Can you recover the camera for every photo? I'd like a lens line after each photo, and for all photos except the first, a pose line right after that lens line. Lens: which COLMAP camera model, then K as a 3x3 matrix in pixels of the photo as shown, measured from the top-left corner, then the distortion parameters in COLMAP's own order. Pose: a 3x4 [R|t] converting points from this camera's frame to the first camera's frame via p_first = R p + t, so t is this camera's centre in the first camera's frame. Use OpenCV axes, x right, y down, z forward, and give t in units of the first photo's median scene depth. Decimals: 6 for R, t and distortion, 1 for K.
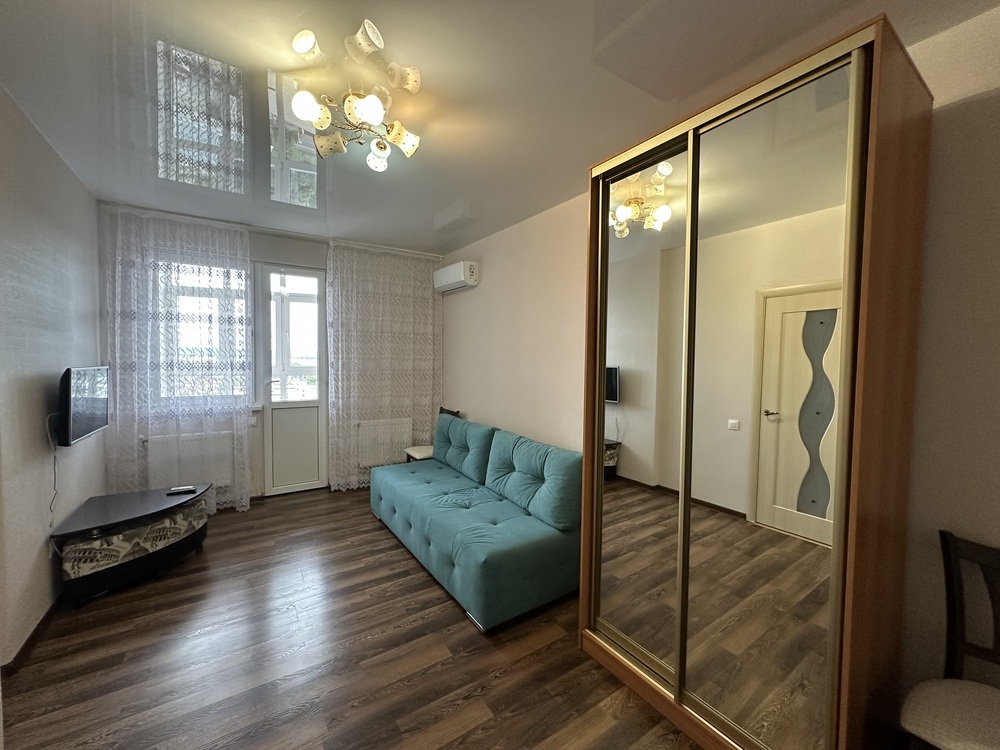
lens RADIAL K [[395.7, 0, 497.6], [0, 395.7, 373.5], [0, 0, 1]] dist [0.001655, 0.000152]
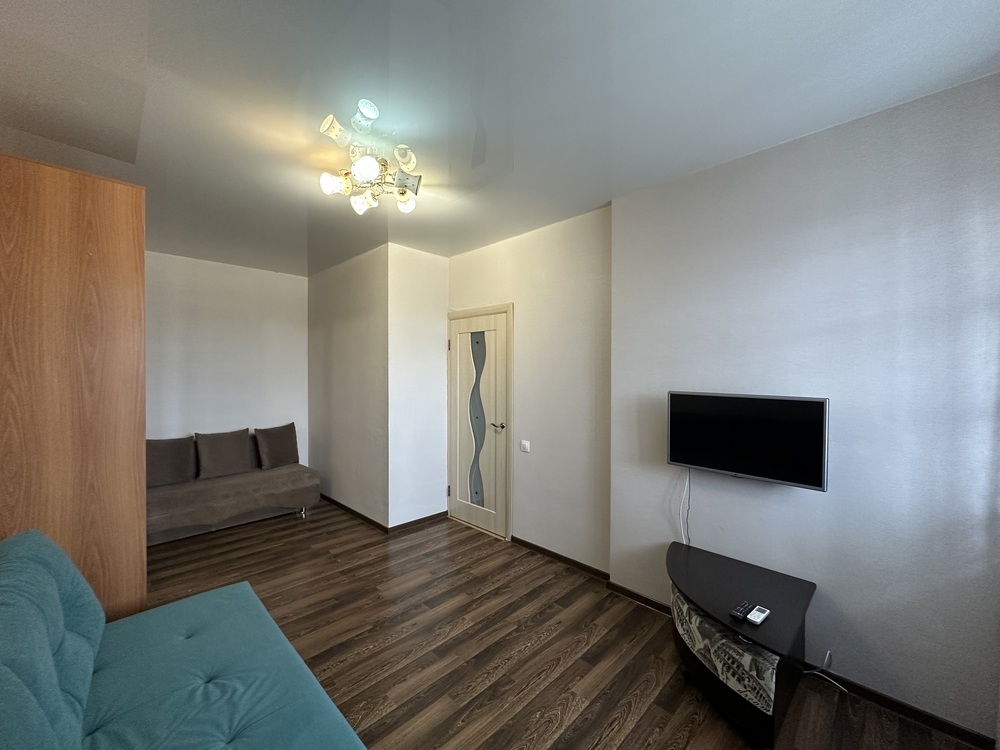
lens RADIAL K [[395.7, 0, 504.3], [0, 395.7, 377.5], [0, 0, 1]] dist [0.001655, 0.000152]
pose [[-0.978386, -0.013097, -0.206371, -0.465913], [-0.023275, 0.998625, 0.046968, -0.100540], [0.205472, 0.050756, -0.977346, 2.157063]]
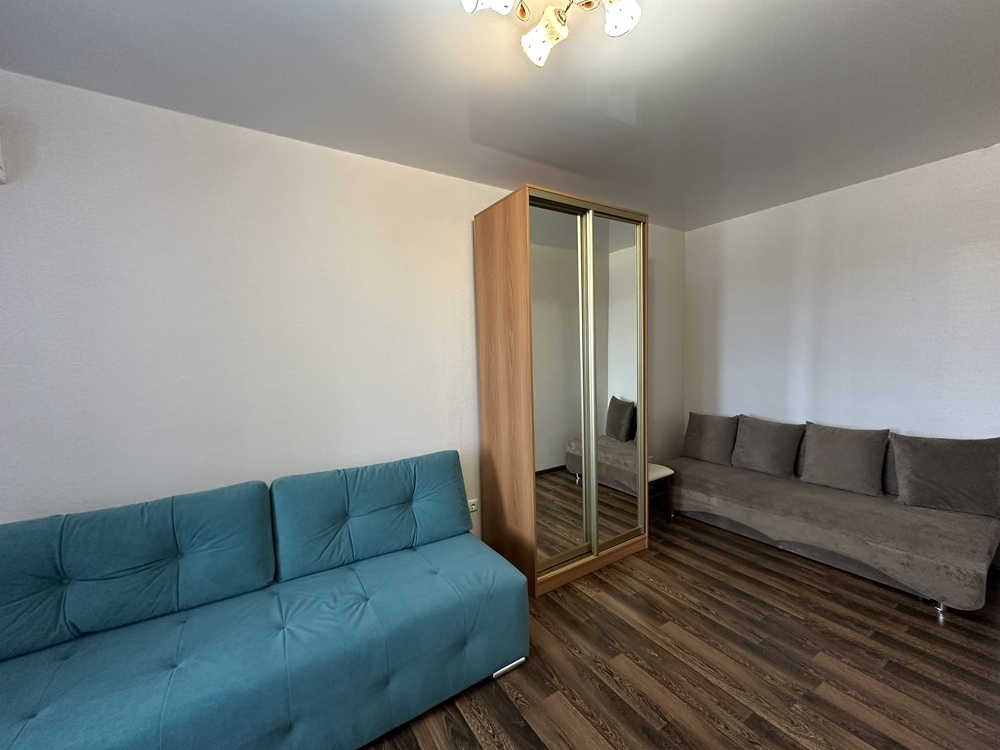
lens RADIAL K [[395.7, 0, 500.0], [0, 395.7, 378.2], [0, 0, 1]] dist [0.001655, 0.000152]
pose [[0.020474, -0.076613, 0.996851, -0.933479], [0.060734, 0.995314, 0.075248, -0.053151], [-0.997944, 0.059002, 0.025032, 1.059405]]
